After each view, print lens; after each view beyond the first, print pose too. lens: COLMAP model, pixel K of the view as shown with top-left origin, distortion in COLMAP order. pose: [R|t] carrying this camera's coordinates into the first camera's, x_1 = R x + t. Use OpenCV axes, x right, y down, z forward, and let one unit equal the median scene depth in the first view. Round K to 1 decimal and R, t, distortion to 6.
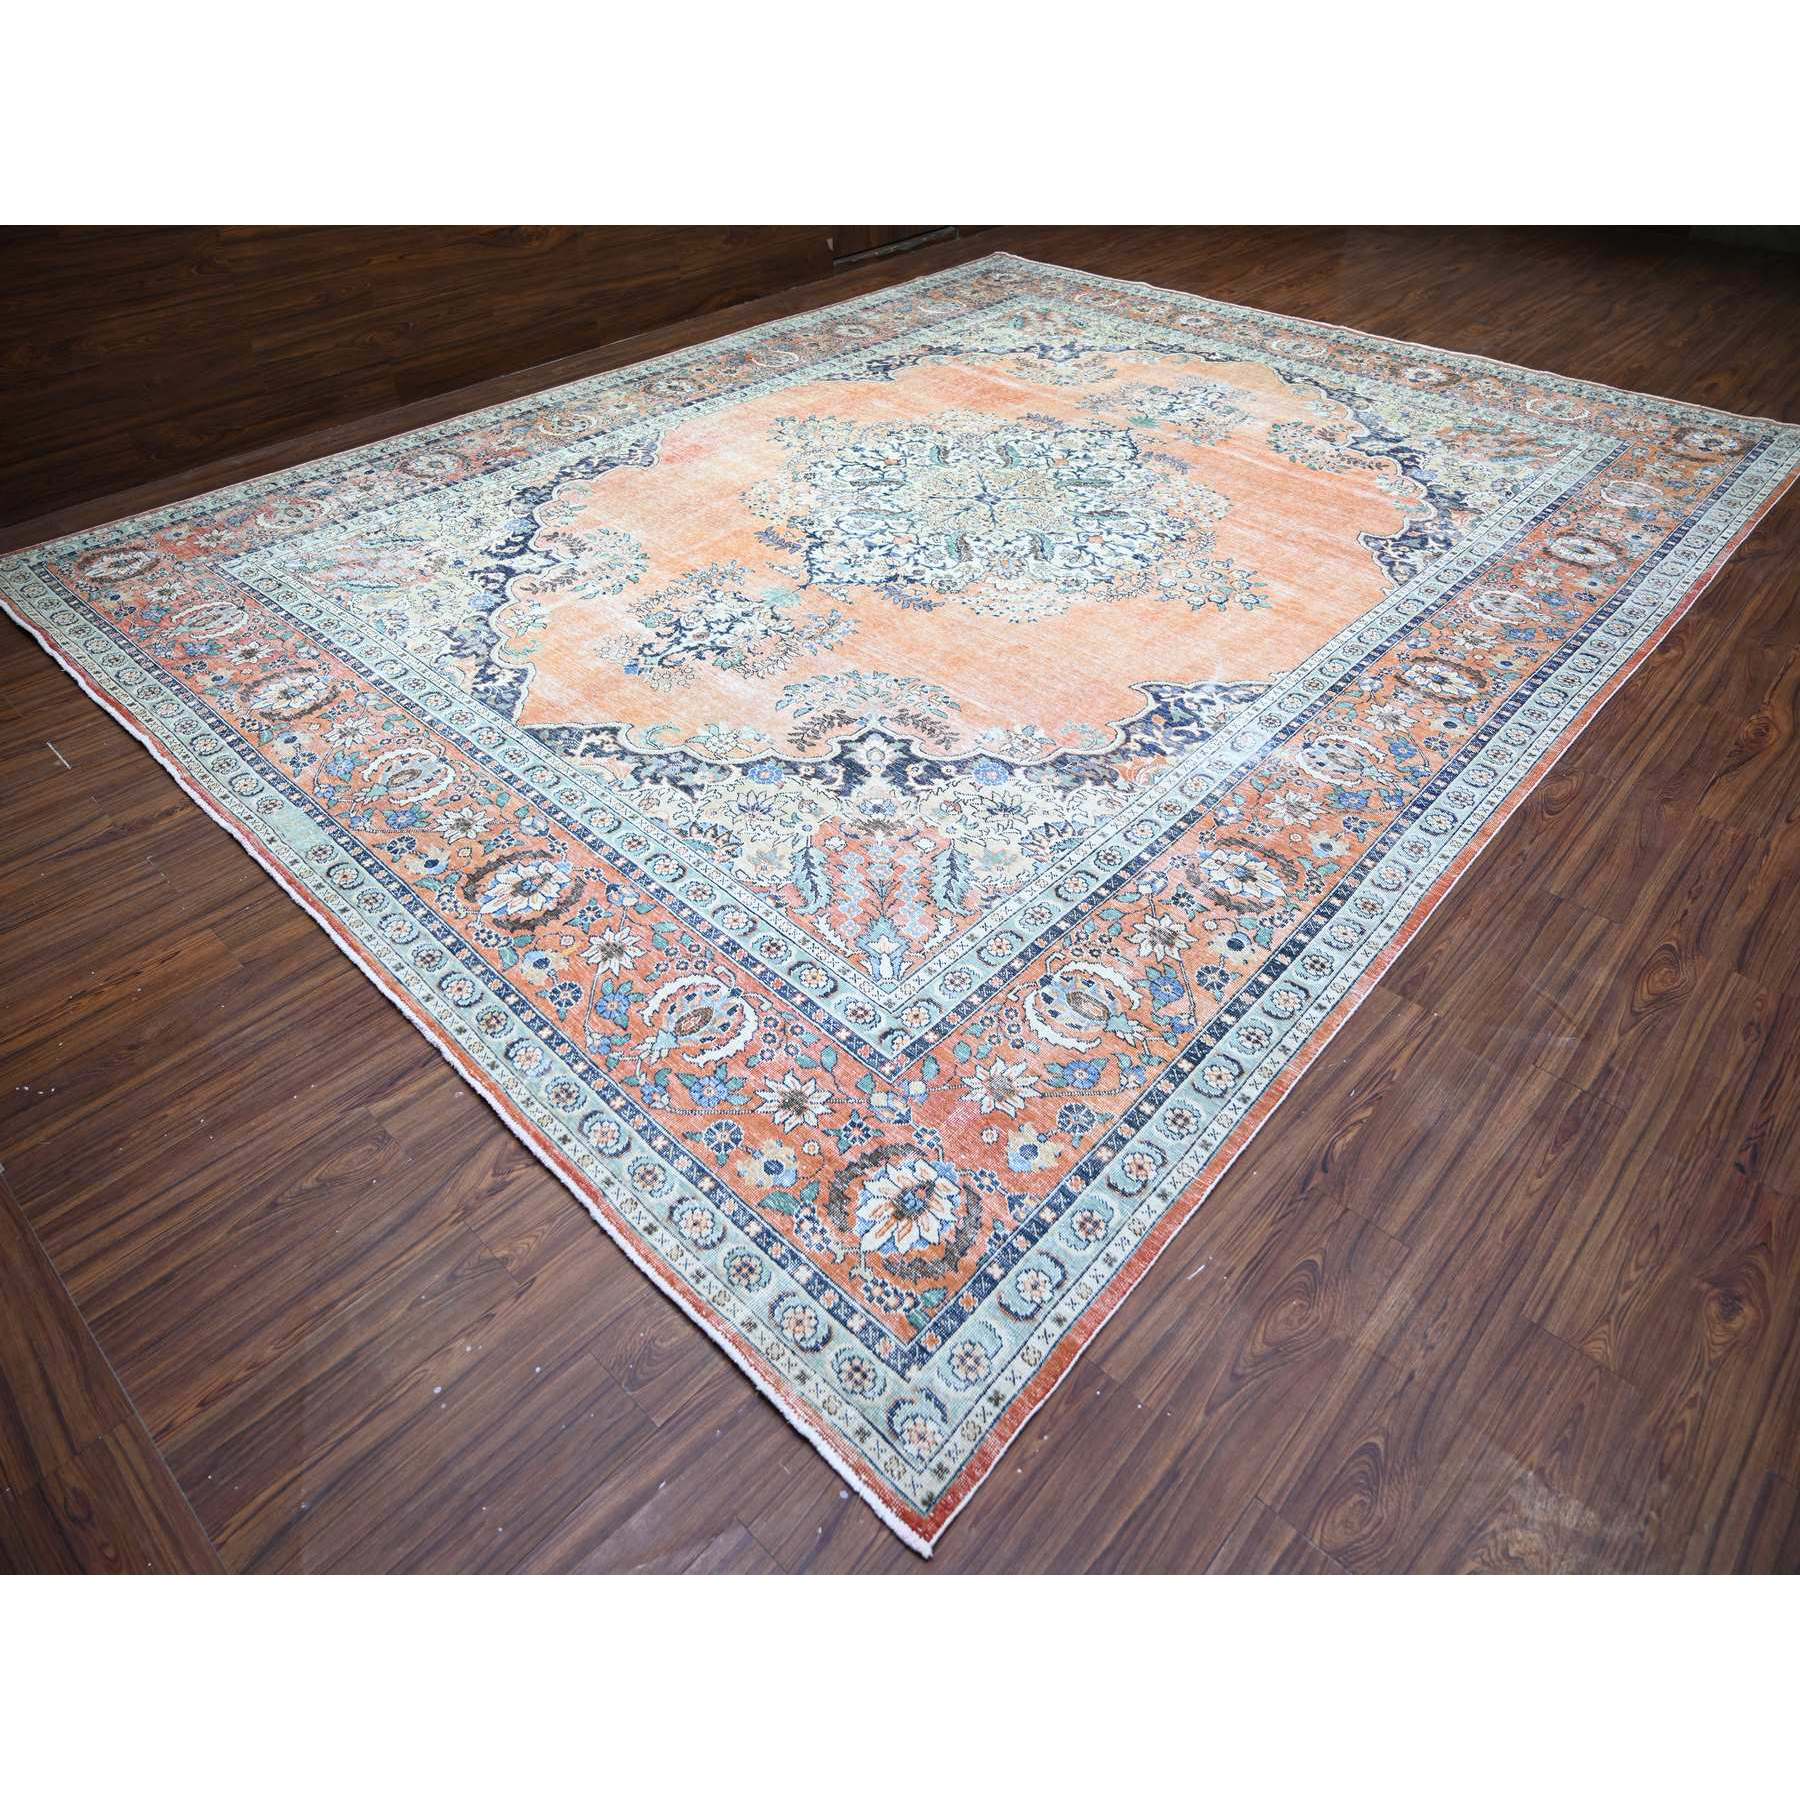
lens RADIAL K [[1051.1, 0, 852.7], [0, 1051.1, 900.6], [0, 0, 1]] dist [-0.007984, 0.000490]
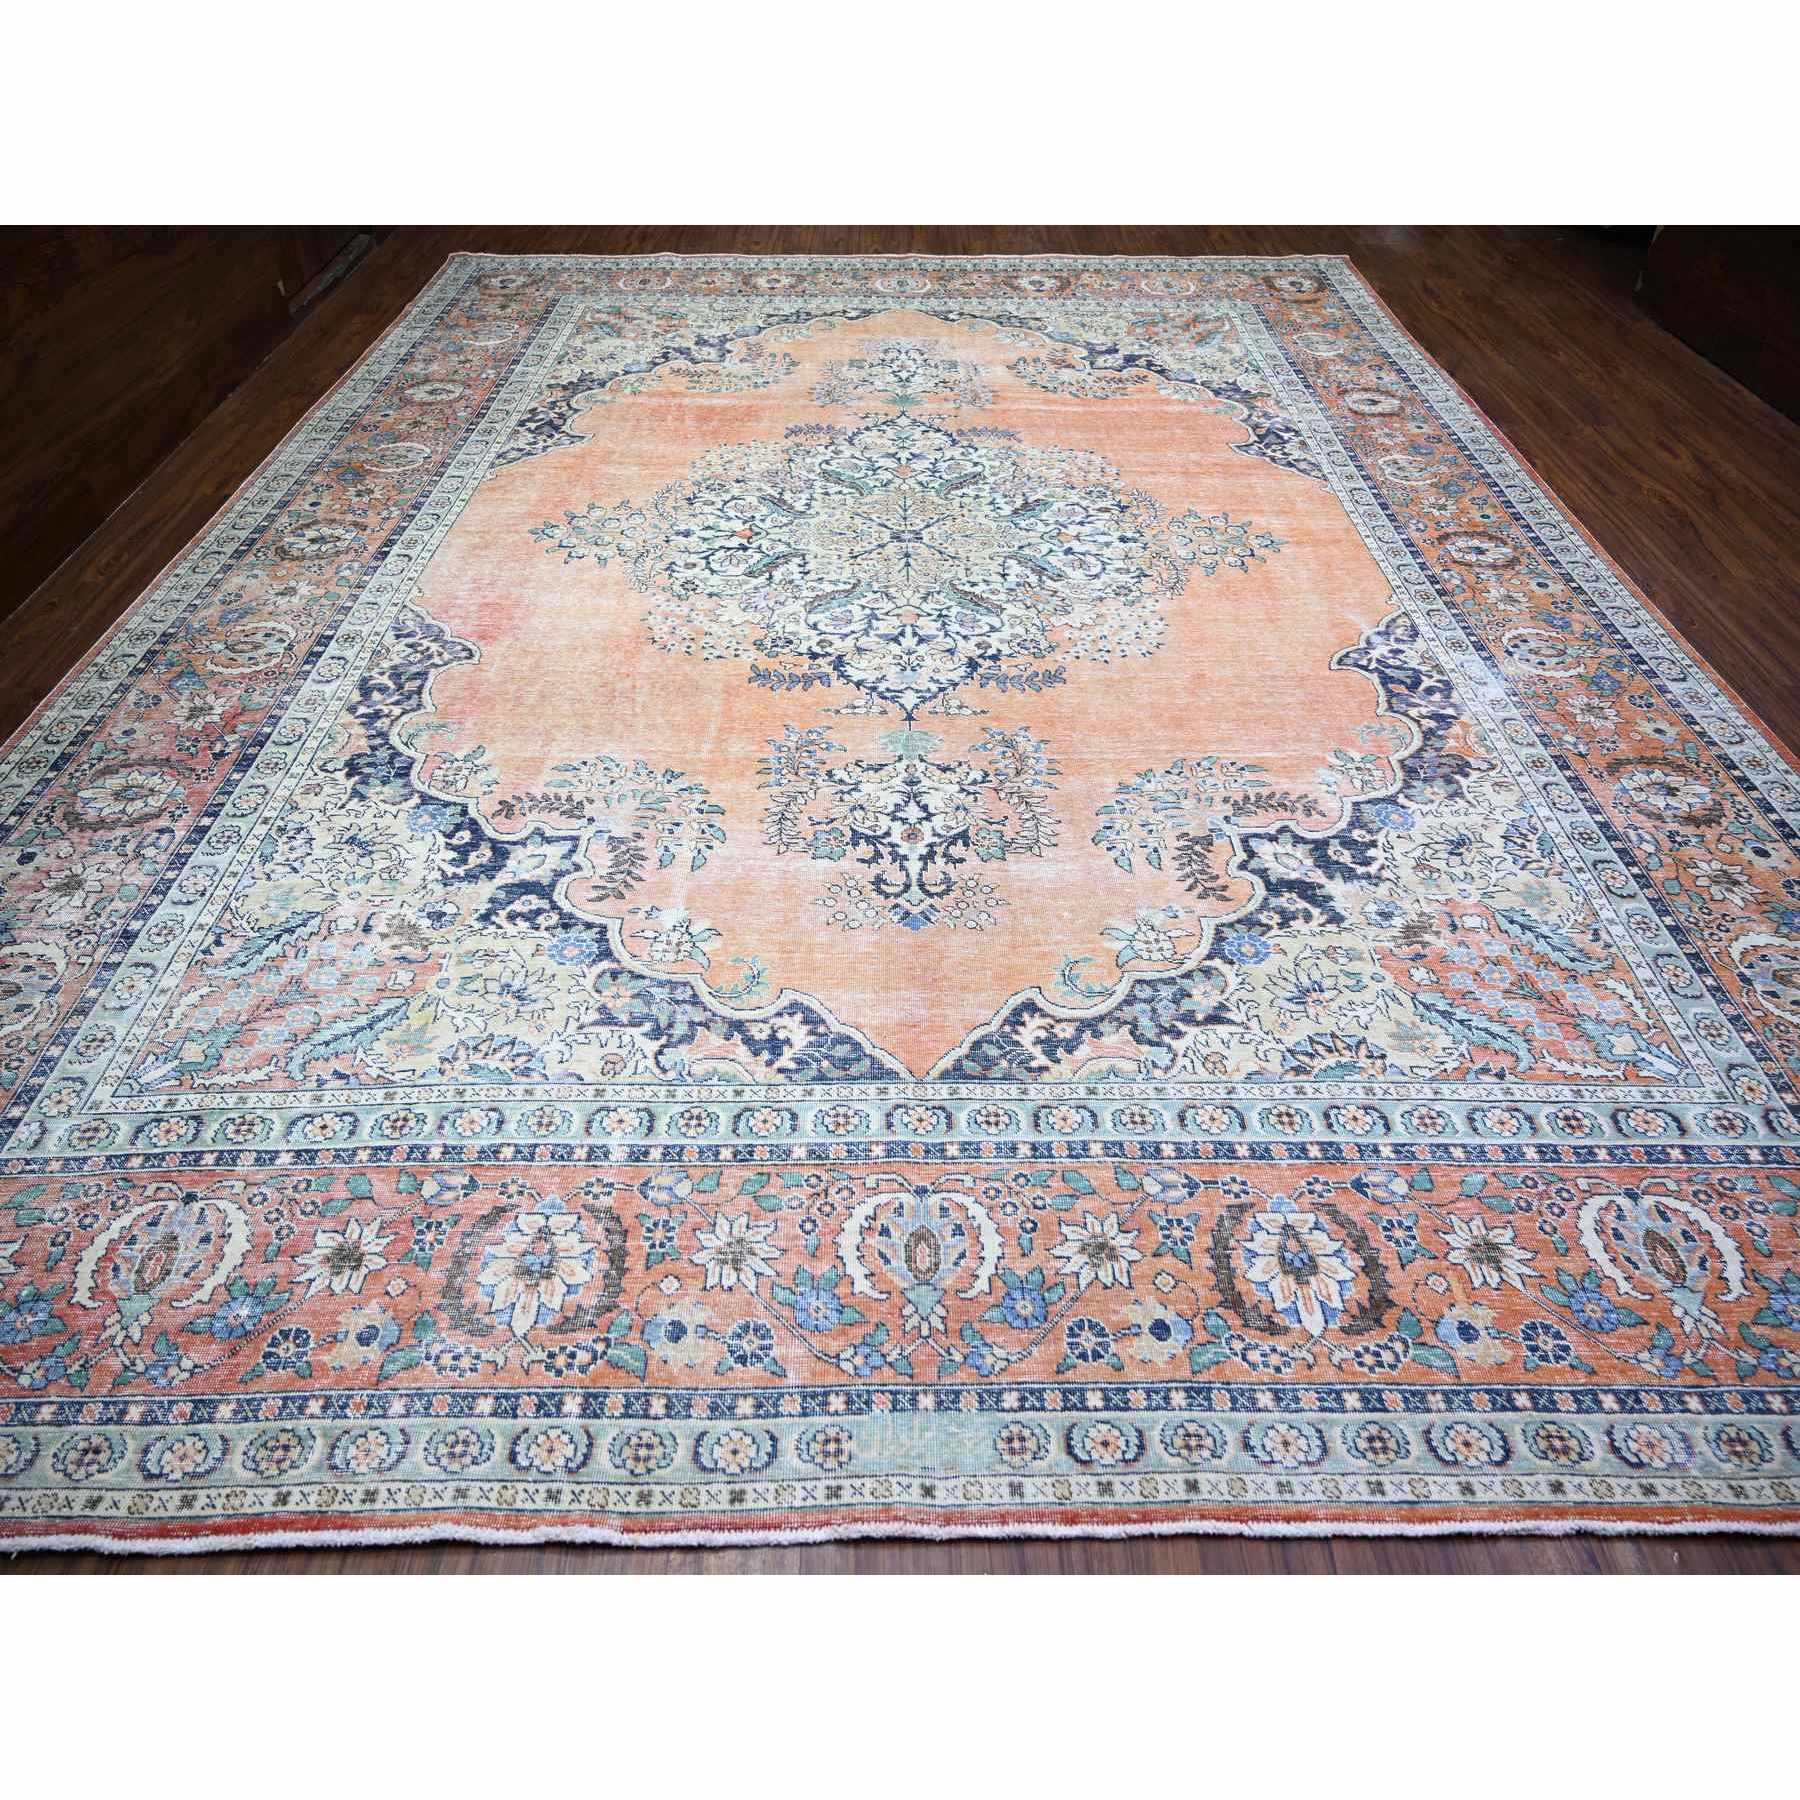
lens RADIAL K [[1051.1, 0, 852.7], [0, 1051.1, 900.6], [0, 0, 1]] dist [-0.007984, 0.000490]
pose [[0.722604, -0.499235, 0.478130, -0.555133], [0.477022, 0.860722, 0.177784, -0.365975], [-0.500293, 0.099611, 0.860107, 0.390432]]
